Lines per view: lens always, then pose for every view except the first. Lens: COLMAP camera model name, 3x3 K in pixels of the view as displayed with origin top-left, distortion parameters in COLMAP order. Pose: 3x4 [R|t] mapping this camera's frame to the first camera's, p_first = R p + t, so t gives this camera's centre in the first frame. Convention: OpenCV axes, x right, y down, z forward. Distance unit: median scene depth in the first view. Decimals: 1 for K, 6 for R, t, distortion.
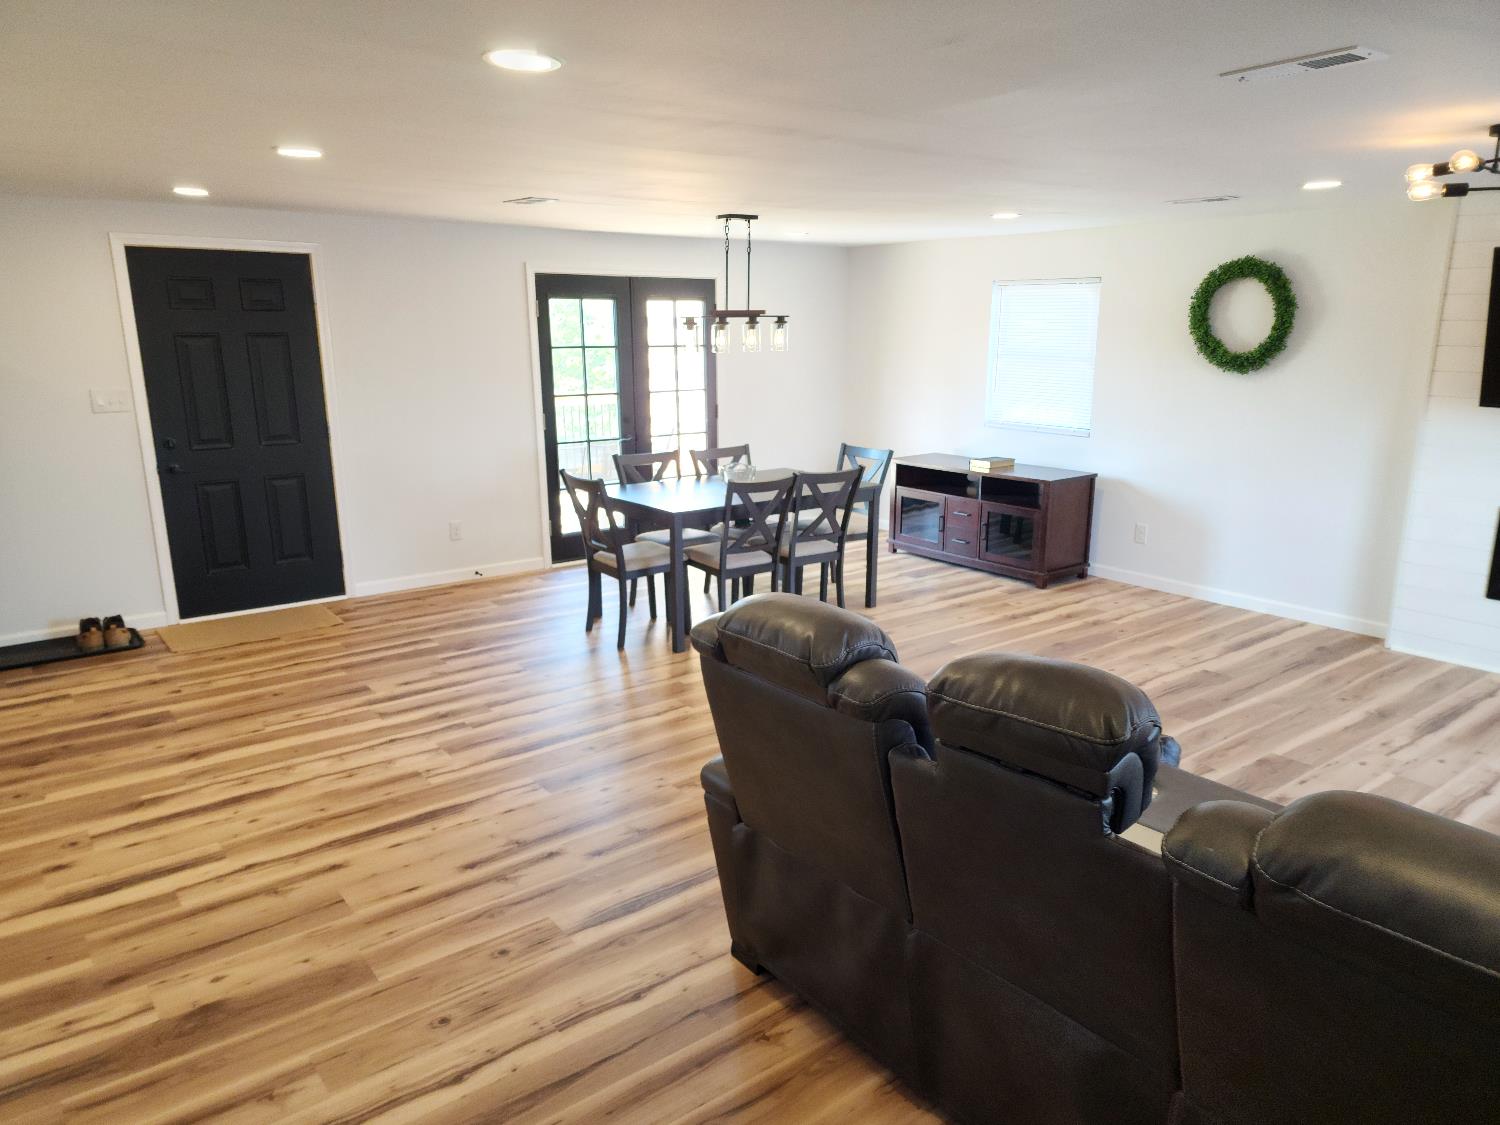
lens RADIAL K [[1031.3, 0, 732.6], [0, 1031.3, 569.0], [0, 0, 1]] dist [0.005636, 0.000038]
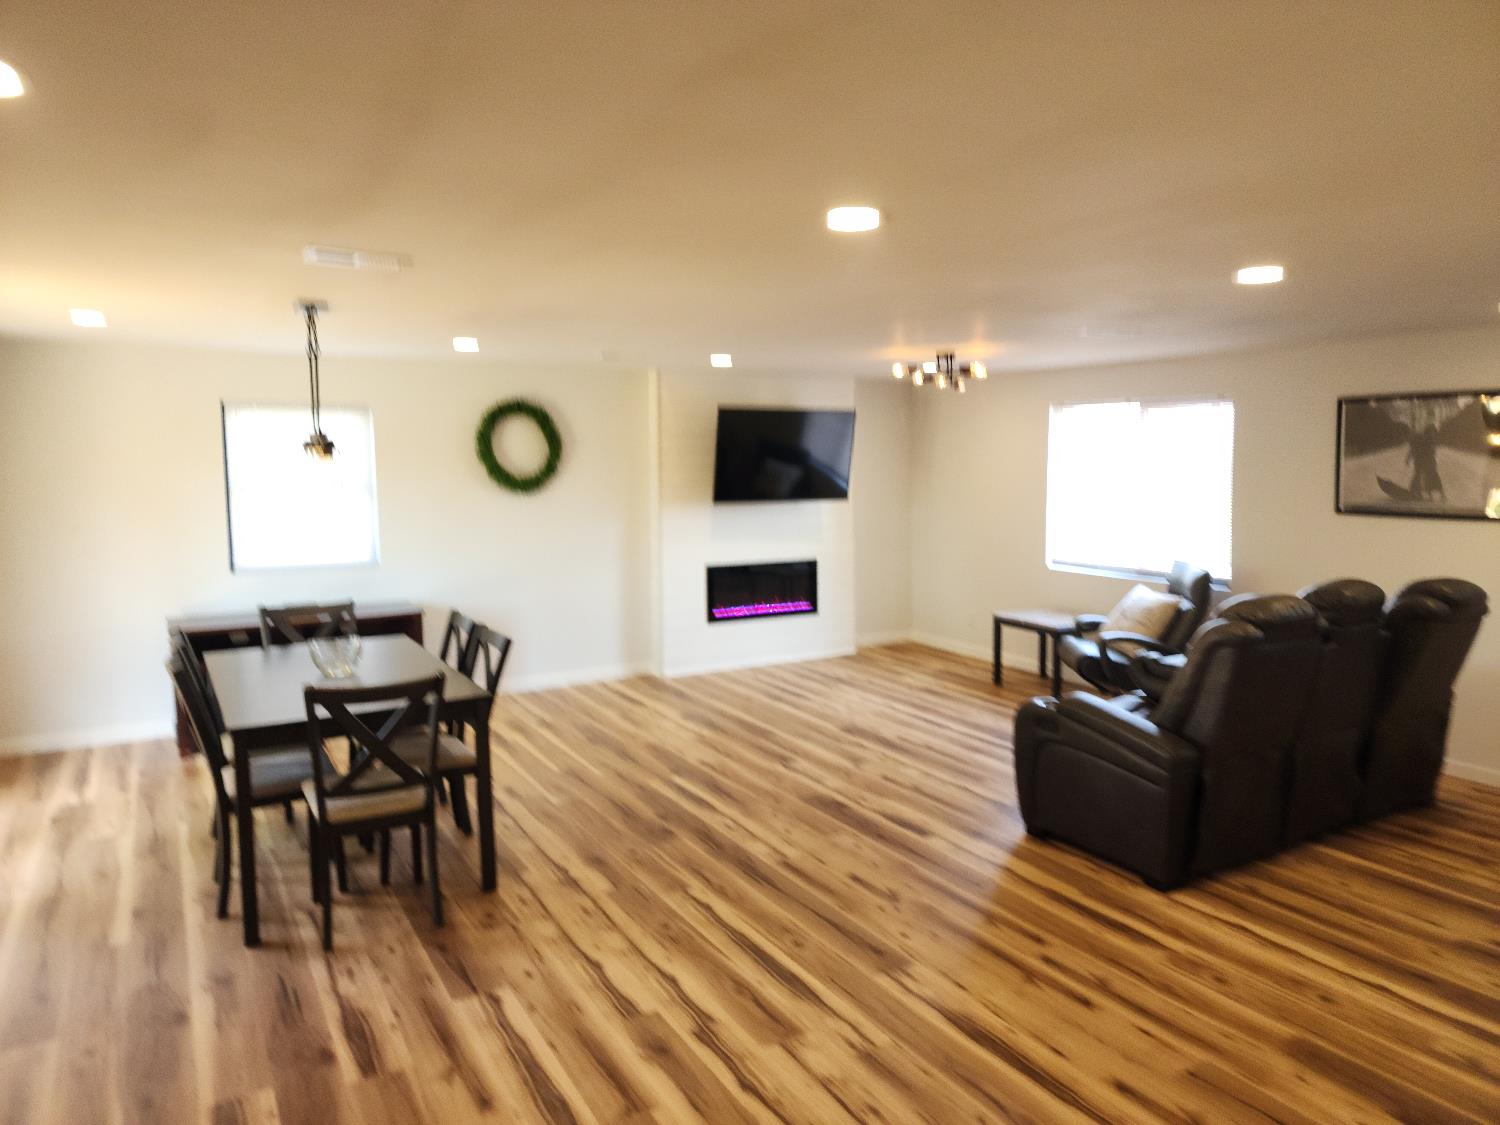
lens RADIAL K [[1031.3, 0, 732.6], [0, 1031.3, 569.0], [0, 0, 1]] dist [0.005636, 0.000038]
pose [[0.118808, -0.113033, 0.986462, -0.663885], [0.236123, 0.968214, 0.082504, -0.144733], [-0.964433, 0.223124, 0.141721, 0.603327]]
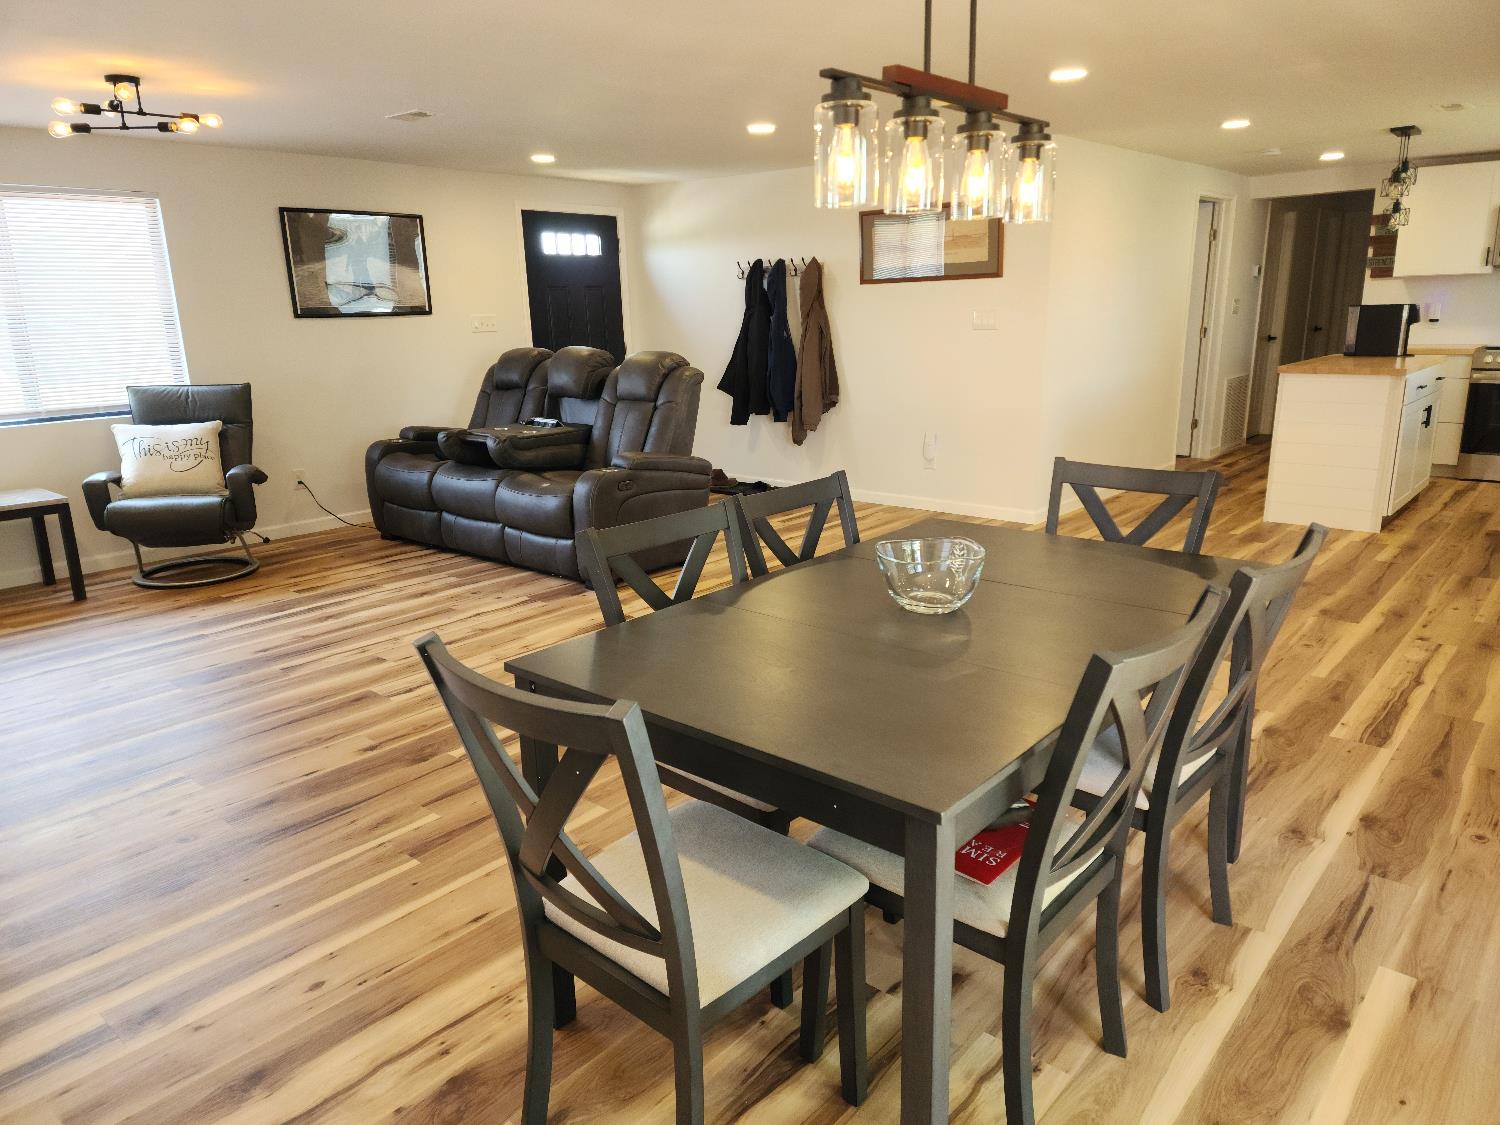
lens RADIAL K [[1019.5, 0, 750.2], [0, 1019.5, 536.6], [0, 0, 1]] dist [0.004176, -0.000519]
pose [[-0.975223, 0.076197, -0.207687, 0.133305], [-0.024940, 0.894958, 0.445452, -0.253372], [0.219813, 0.439595, -0.870884, 1.266283]]
